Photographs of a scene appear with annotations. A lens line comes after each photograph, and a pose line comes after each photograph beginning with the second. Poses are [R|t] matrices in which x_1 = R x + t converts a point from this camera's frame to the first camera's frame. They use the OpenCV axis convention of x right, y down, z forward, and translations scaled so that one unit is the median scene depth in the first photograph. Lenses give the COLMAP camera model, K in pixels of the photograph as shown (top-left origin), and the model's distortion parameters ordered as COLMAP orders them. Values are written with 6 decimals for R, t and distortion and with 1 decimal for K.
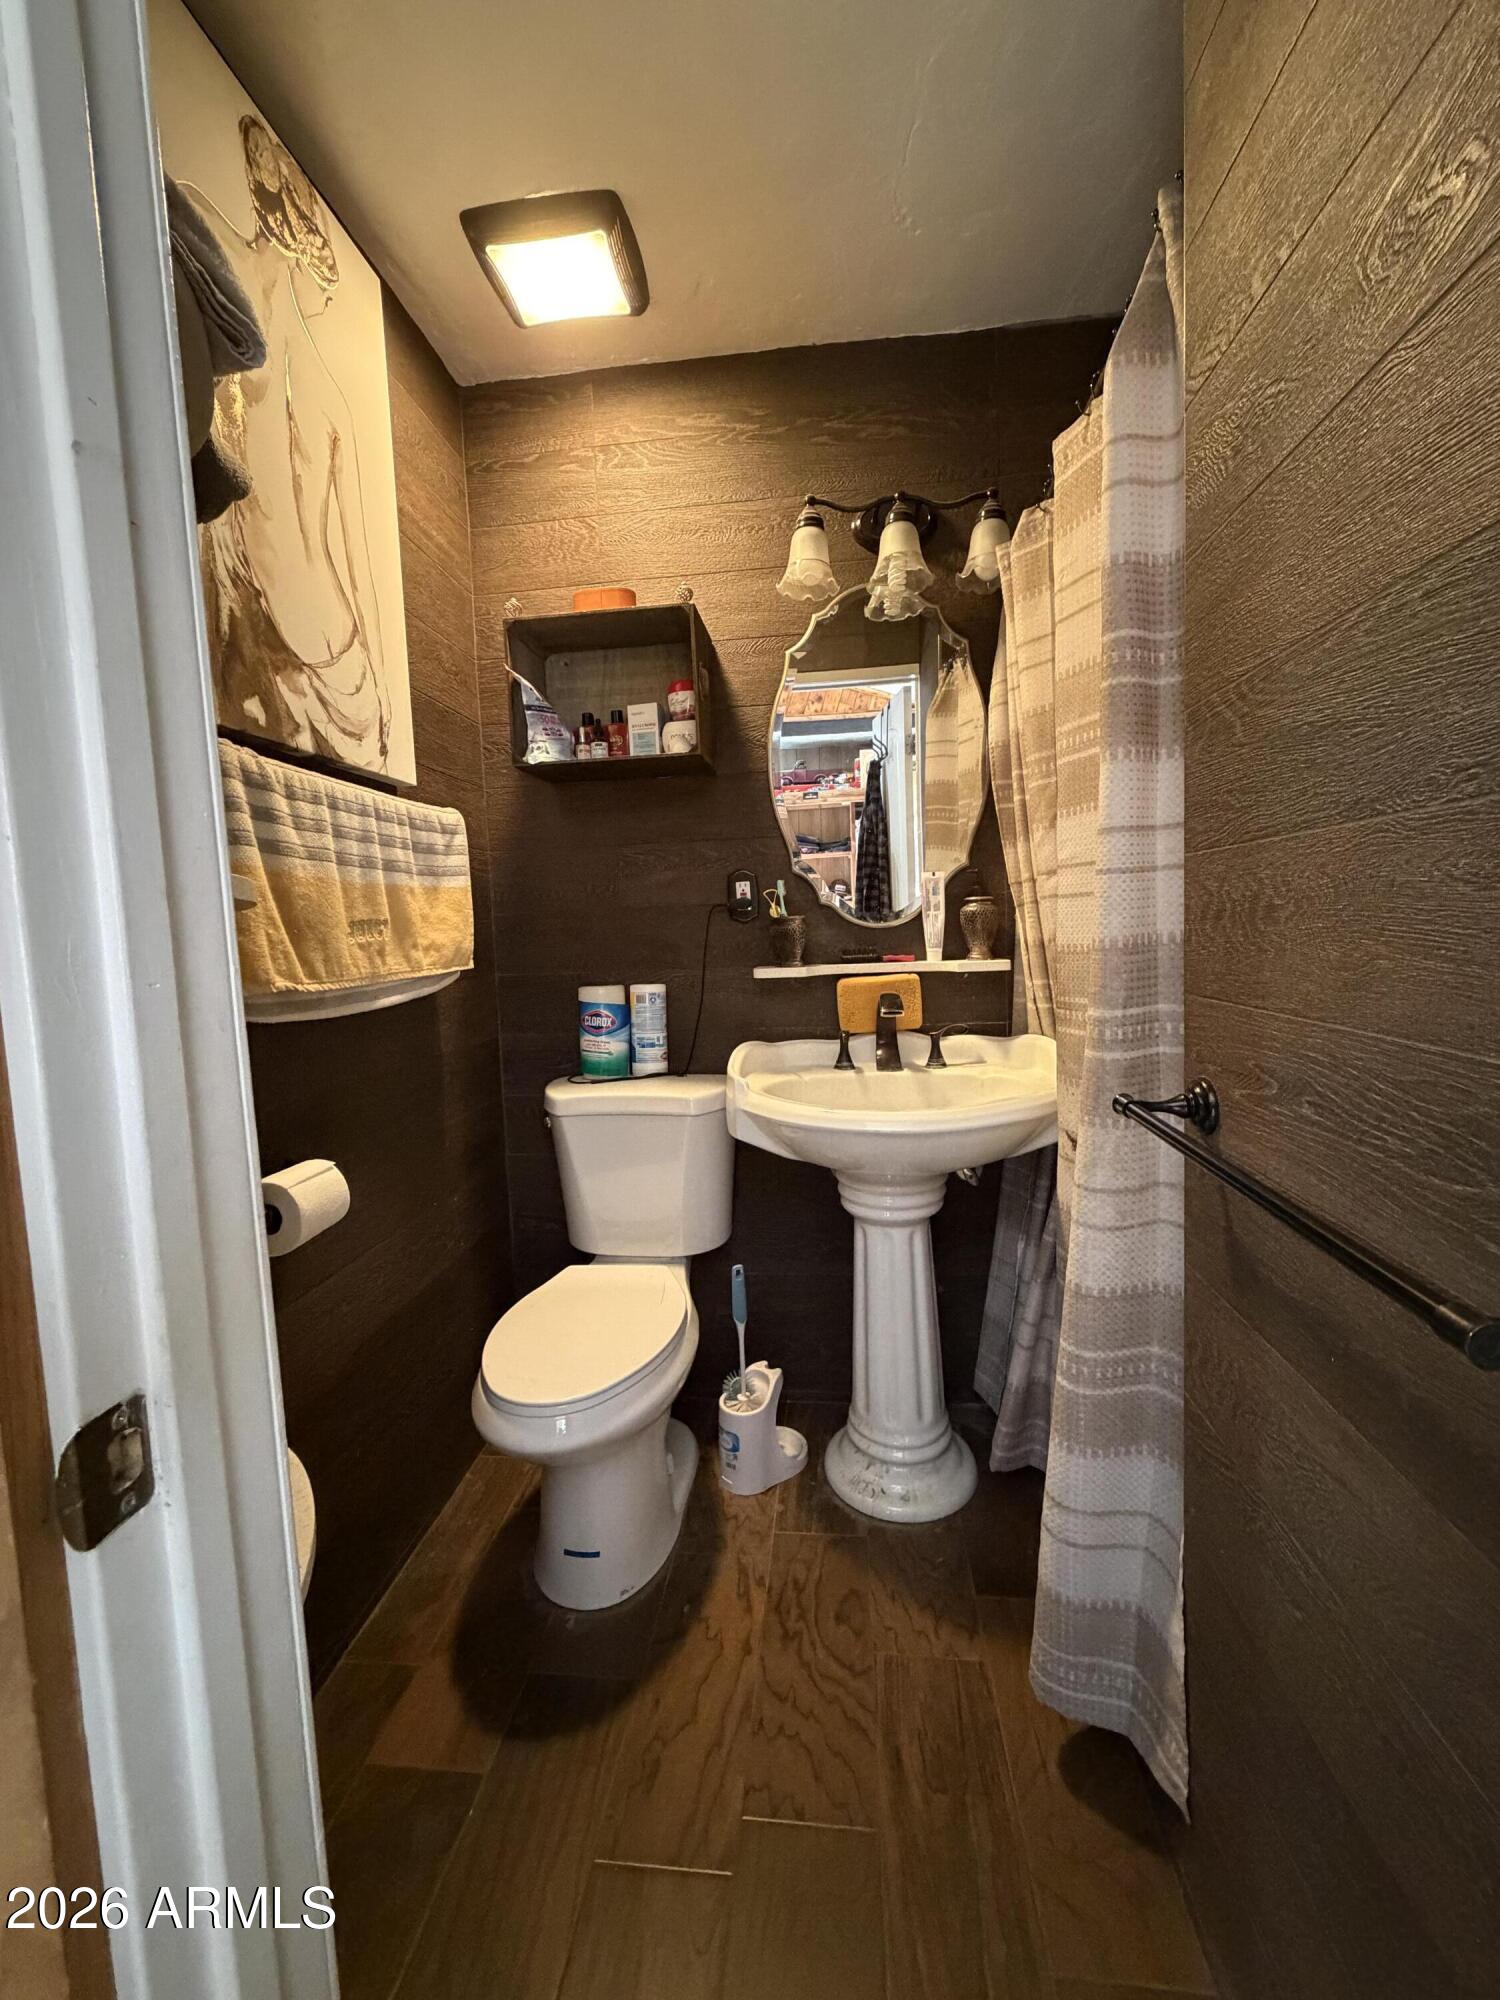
lens RADIAL K [[801.7, 0, 752.6], [0, 801.7, 997.4], [0, 0, 1]] dist [0.002537, -0.001580]
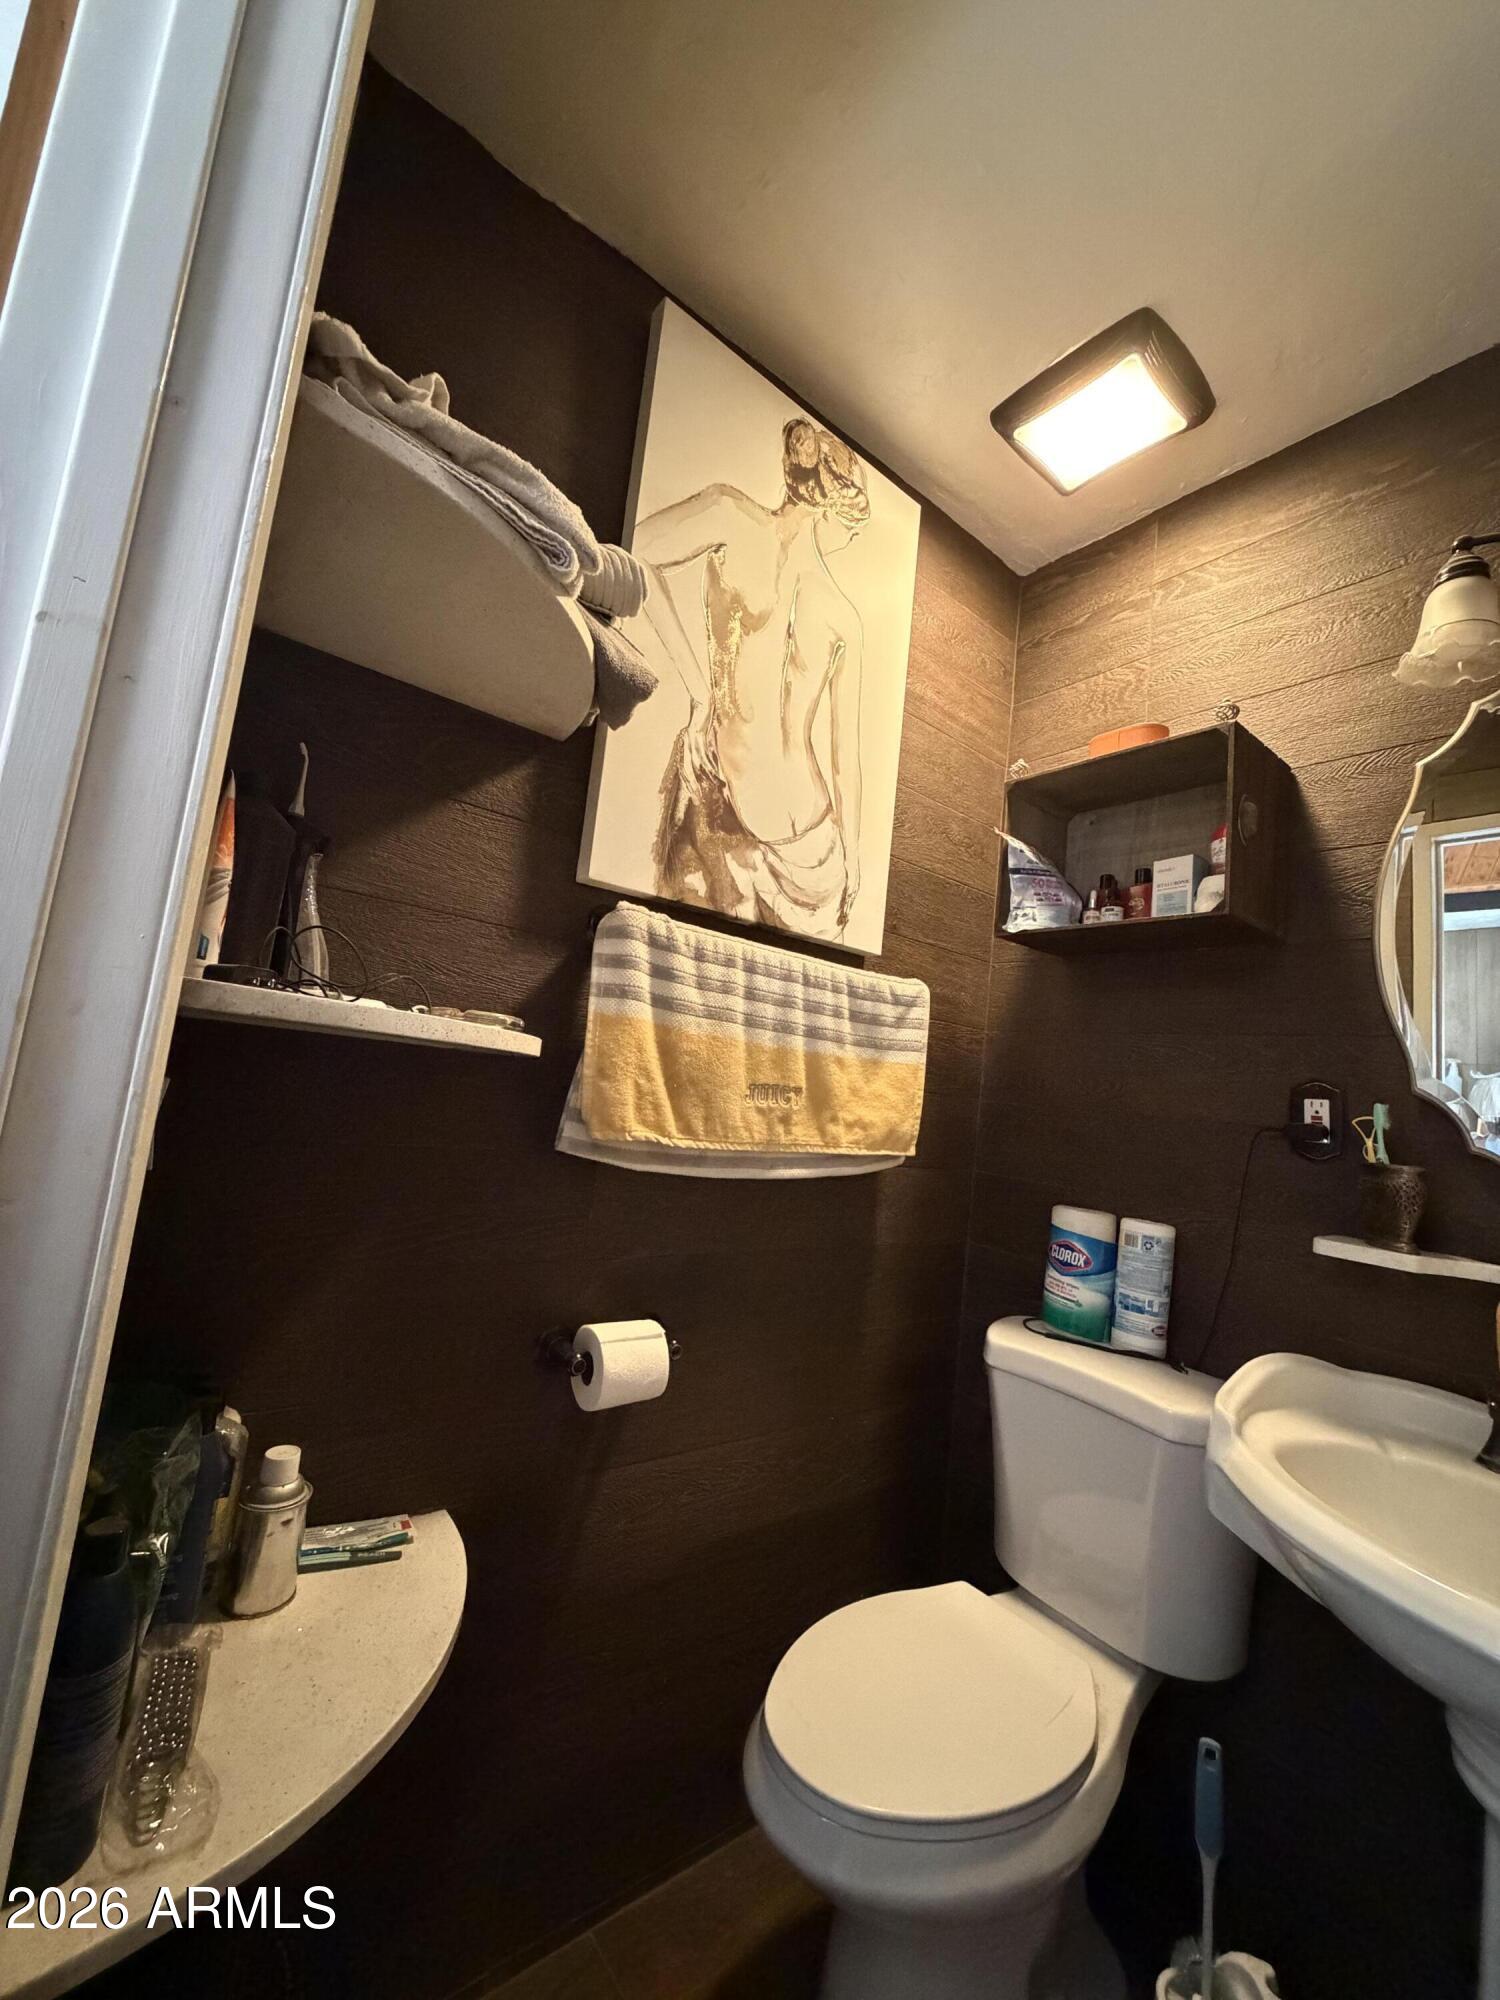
lens RADIAL K [[801.7, 0, 749.1], [0, 801.7, 994.4], [0, 0, 1]] dist [0.002537, -0.001580]
pose [[0.692669, 0.031444, -0.720570, 0.156680], [-0.198338, 0.968837, -0.148380, -0.042230], [0.693450, 0.245694, 0.677320, 0.236211]]
